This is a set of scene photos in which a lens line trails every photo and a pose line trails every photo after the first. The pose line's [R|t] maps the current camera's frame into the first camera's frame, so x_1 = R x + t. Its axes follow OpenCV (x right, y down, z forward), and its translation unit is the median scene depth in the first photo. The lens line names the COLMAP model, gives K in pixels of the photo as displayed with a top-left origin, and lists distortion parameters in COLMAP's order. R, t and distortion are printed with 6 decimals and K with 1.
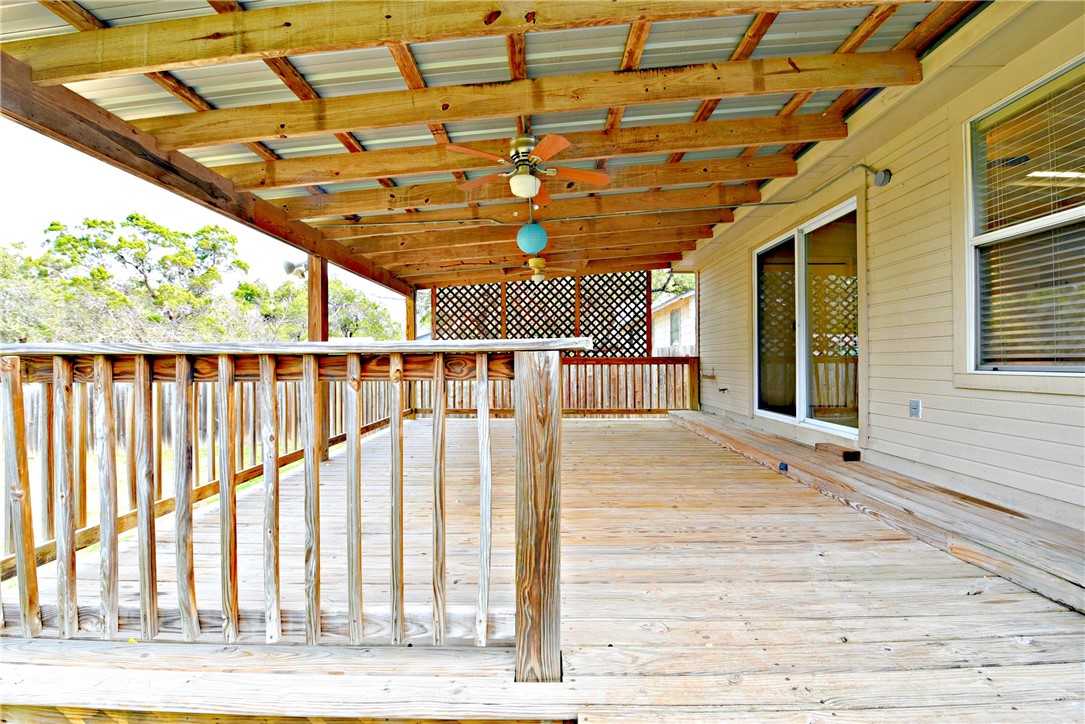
lens RADIAL K [[437.8, 0, 543.6], [0, 437.8, 361.5], [0, 0, 1]] dist [-0.017301, -0.000082]
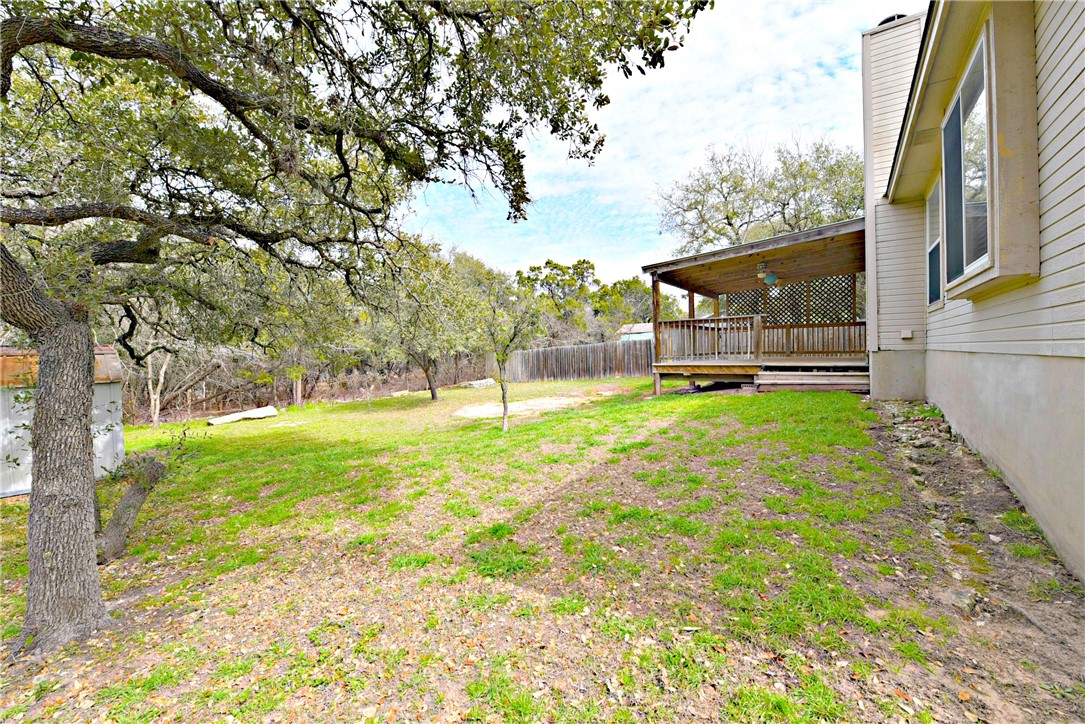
lens RADIAL K [[437.8, 0, 543.6], [0, 437.8, 361.5], [0, 0, 1]] dist [-0.017301, -0.000082]
pose [[0.824443, -0.000280, -0.565945, 0.193986], [0.019602, 0.999414, 0.028061, 0.076435], [0.565605, -0.034229, 0.823966, -1.179831]]
